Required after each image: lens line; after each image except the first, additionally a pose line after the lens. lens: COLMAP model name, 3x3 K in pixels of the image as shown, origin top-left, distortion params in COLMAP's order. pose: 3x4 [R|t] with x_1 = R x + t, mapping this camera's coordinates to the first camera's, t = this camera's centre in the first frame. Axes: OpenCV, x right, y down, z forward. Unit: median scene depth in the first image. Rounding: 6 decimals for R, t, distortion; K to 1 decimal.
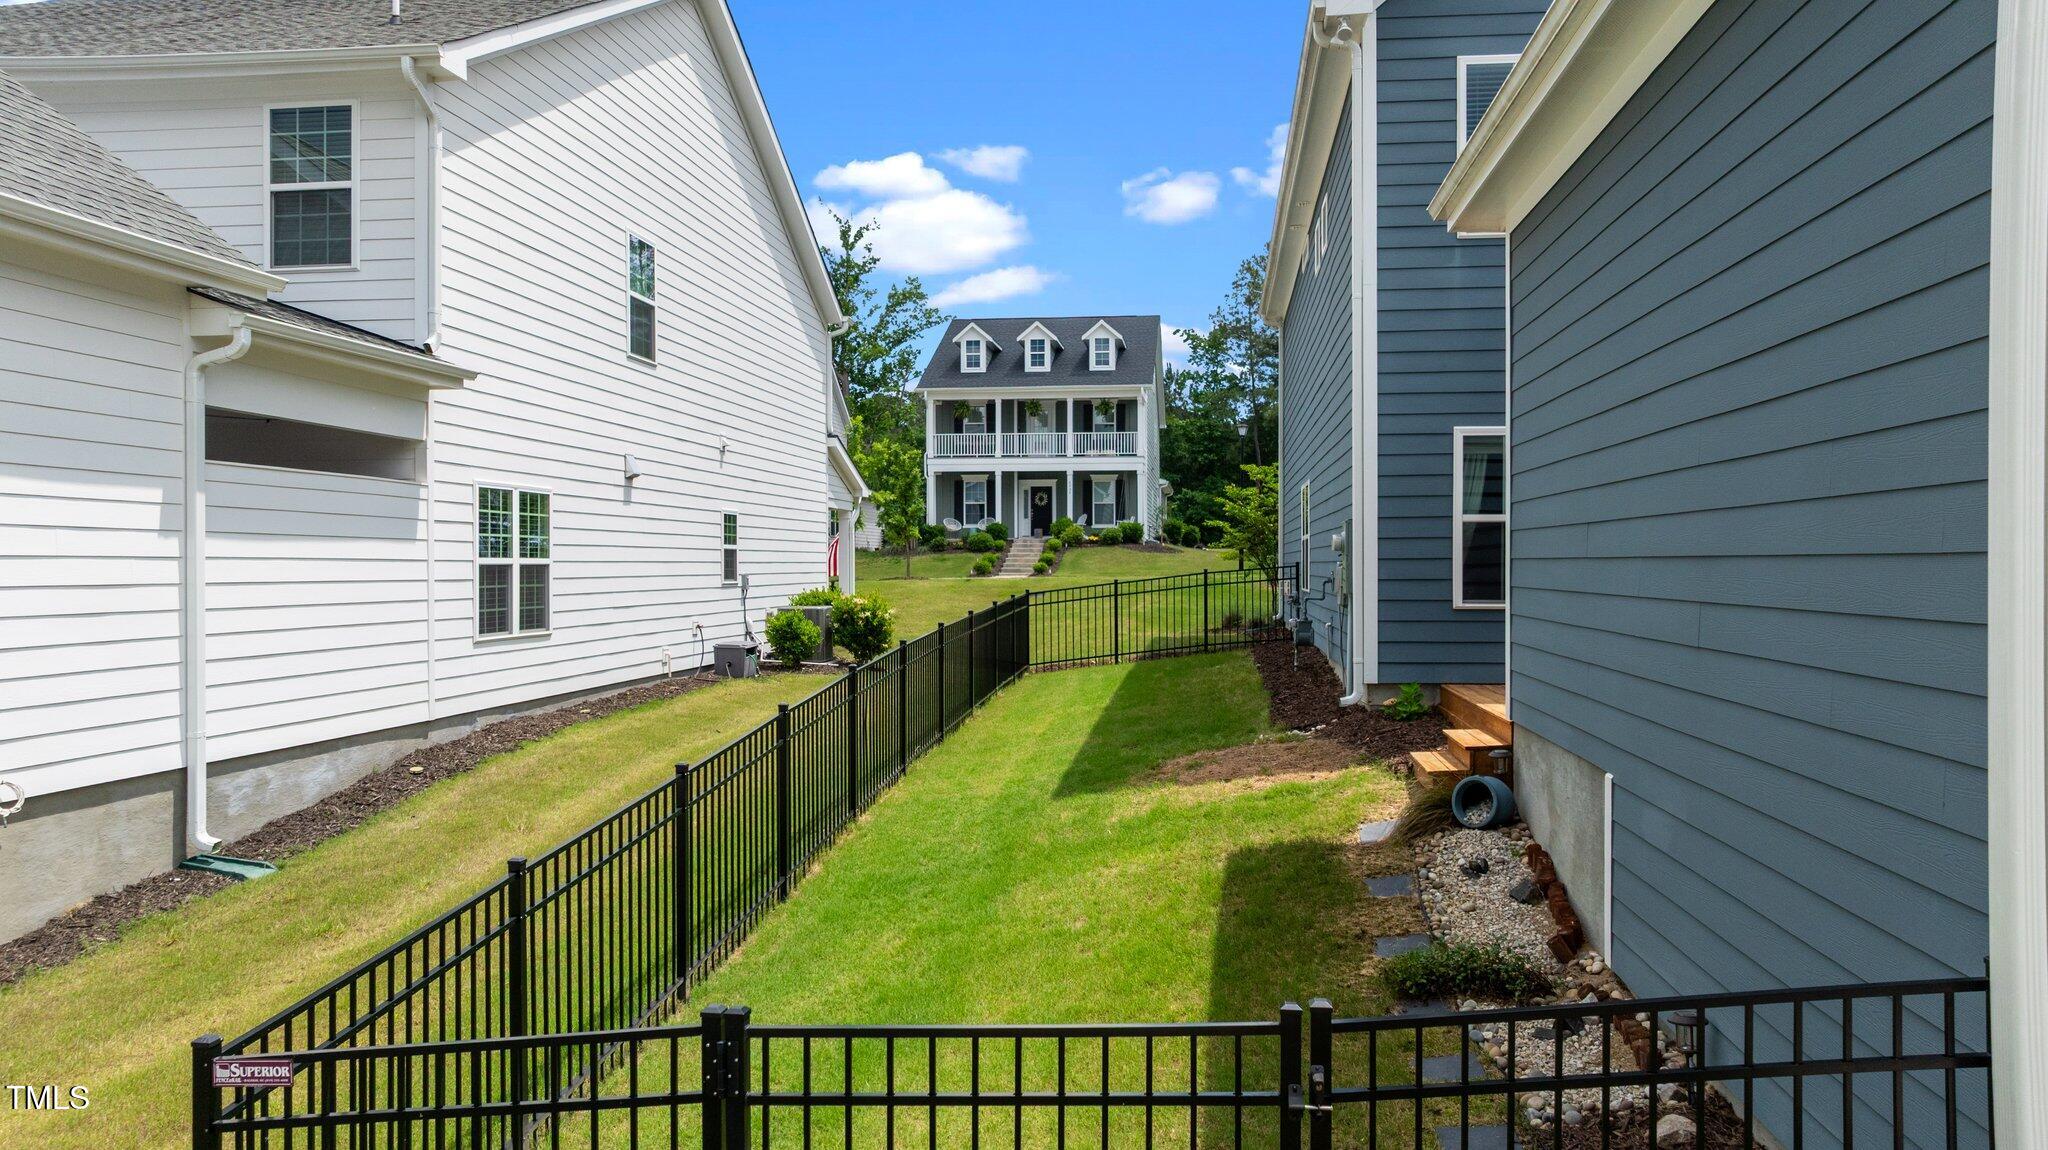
lens RADIAL K [[1450.2, 0, 1031.1], [0, 1450.2, 586.8], [0, 0, 1]] dist [-0.014110, 0.002014]
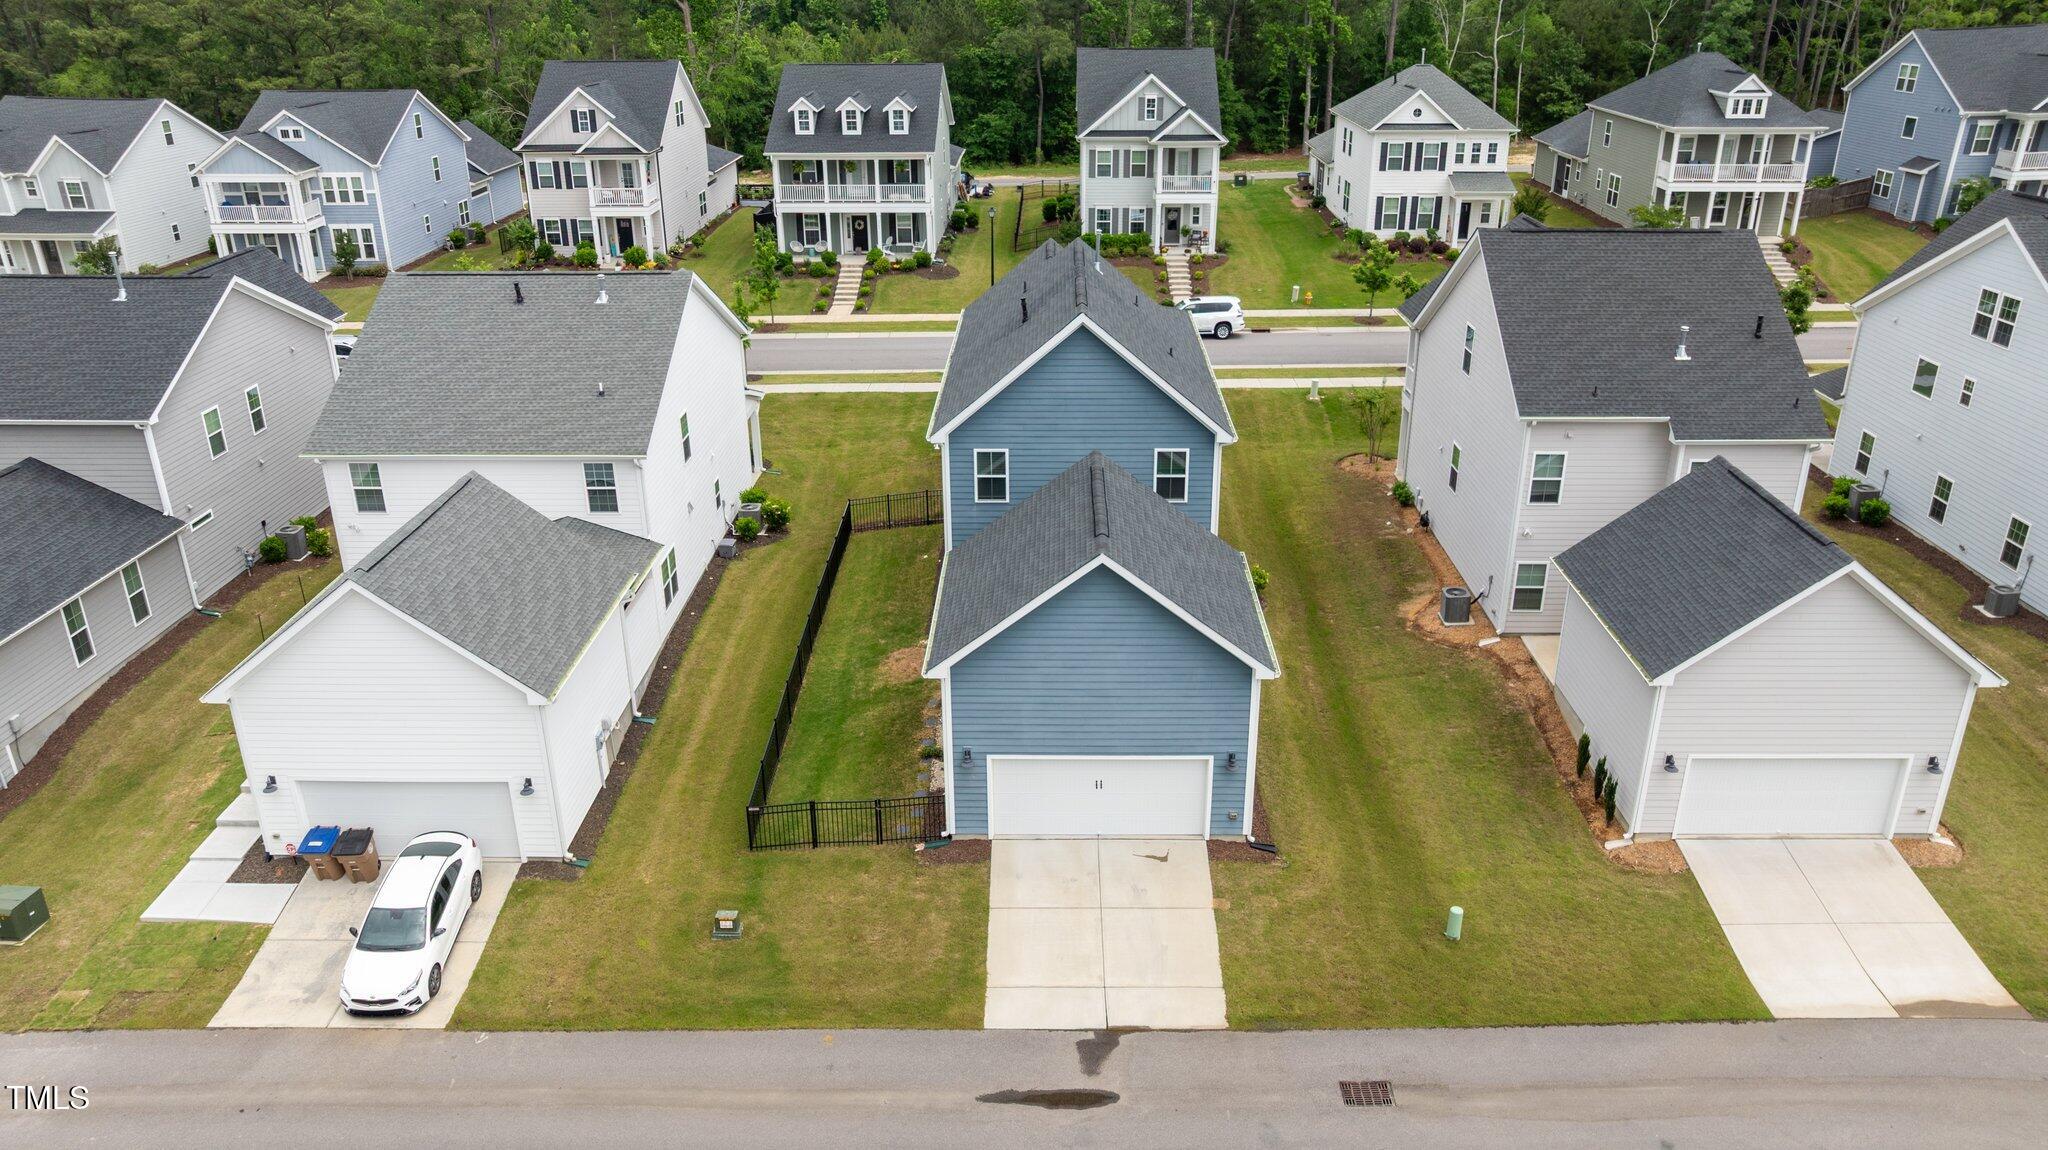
lens RADIAL K [[1456.2, 0, 1026.6], [0, 1456.2, 581.8], [0, 0, 1]] dist [0.004187, -0.000103]
pose [[0.994632, -0.045129, 0.093112, 0.093594], [0.005854, 0.922975, 0.384815, -1.269365], [-0.103306, -0.382205, 0.918285, -1.975263]]
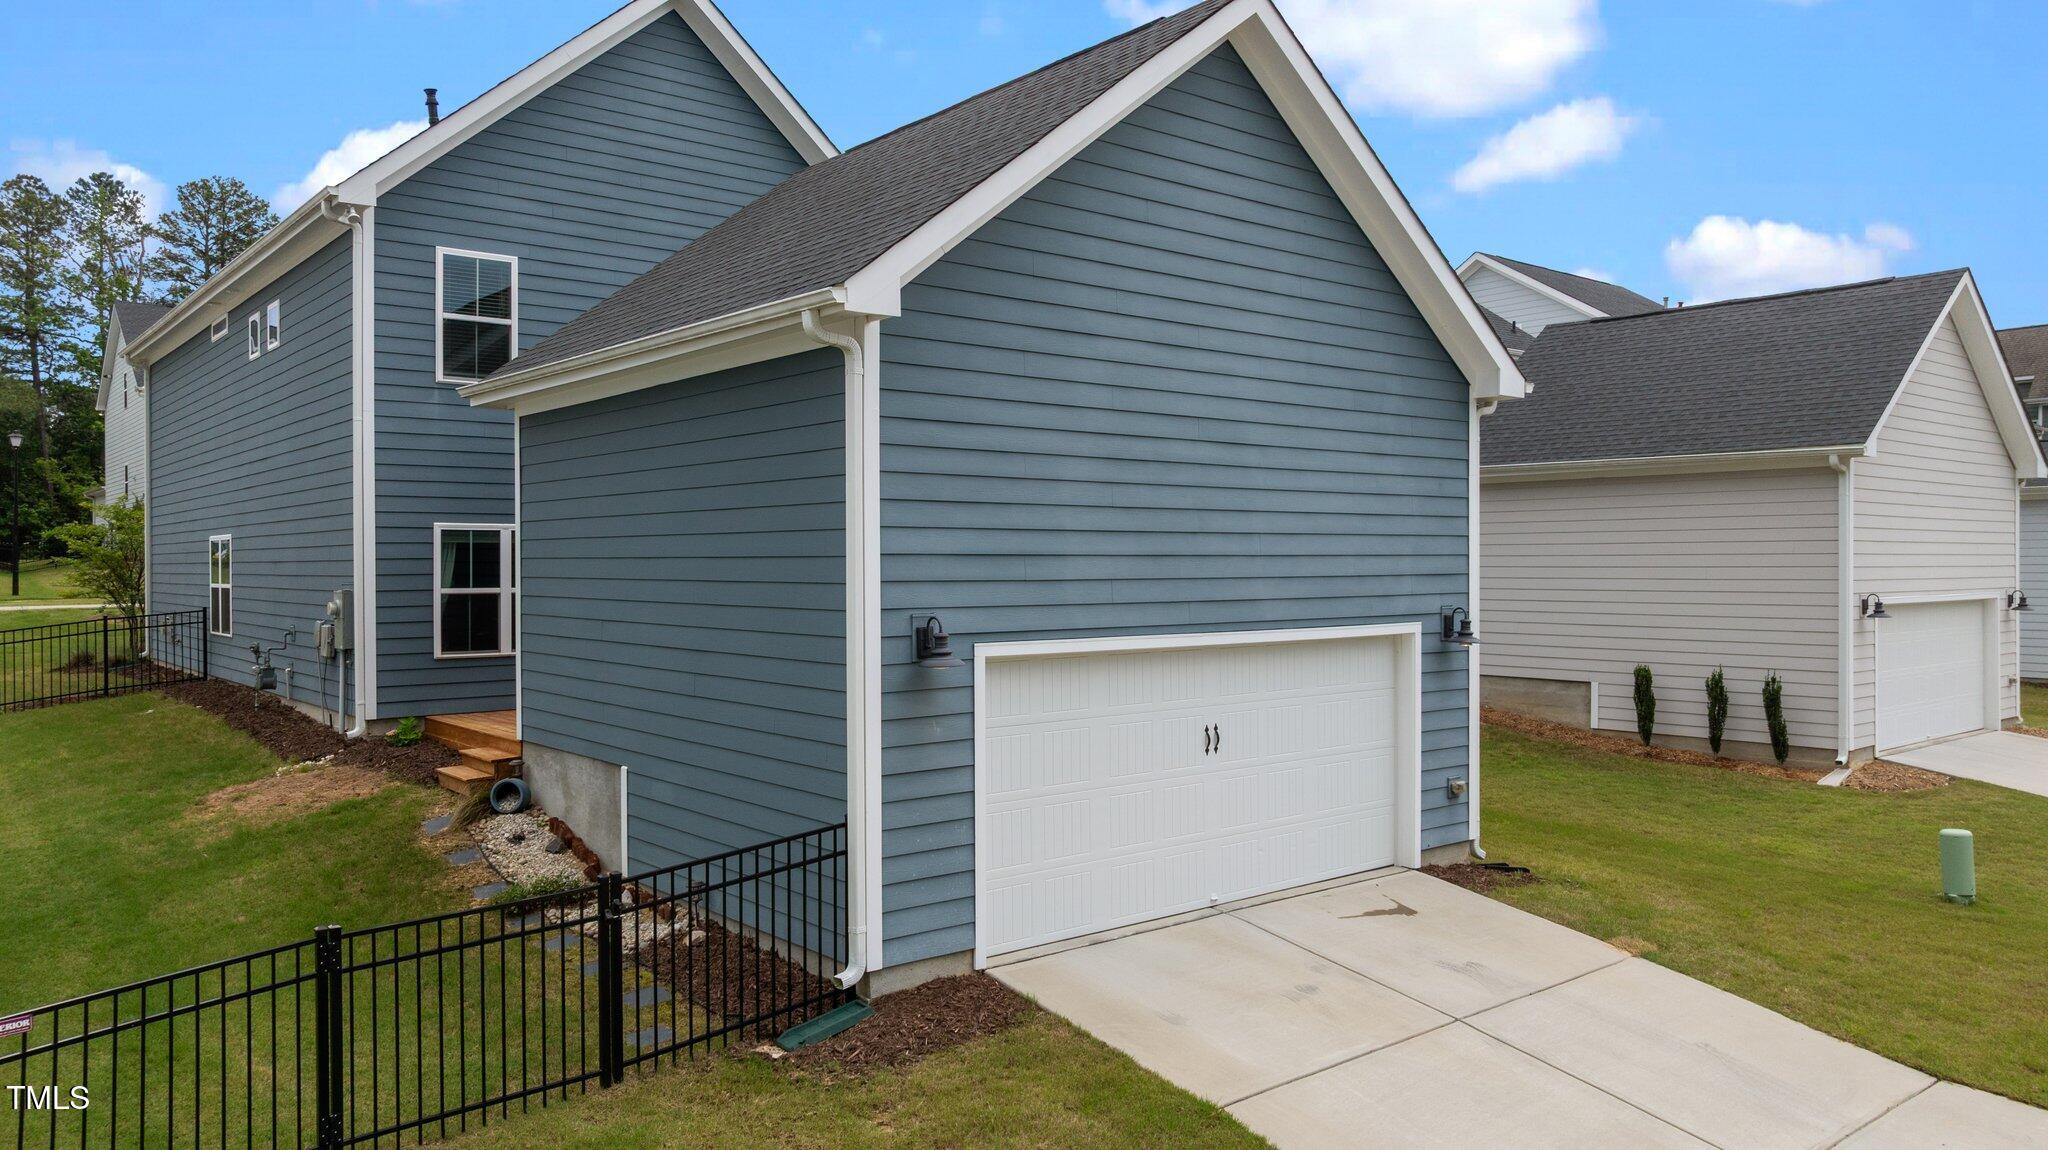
lens RADIAL K [[1439.0, 0, 1037.8], [0, 1439.0, 581.4], [0, 0, 1]] dist [-0.002681, -0.000259]
pose [[0.682179, -0.005622, 0.731164, -0.286725], [0.009813, 0.999951, -0.001467, -0.046957], [-0.731119, 0.008176, 0.682200, -0.299395]]
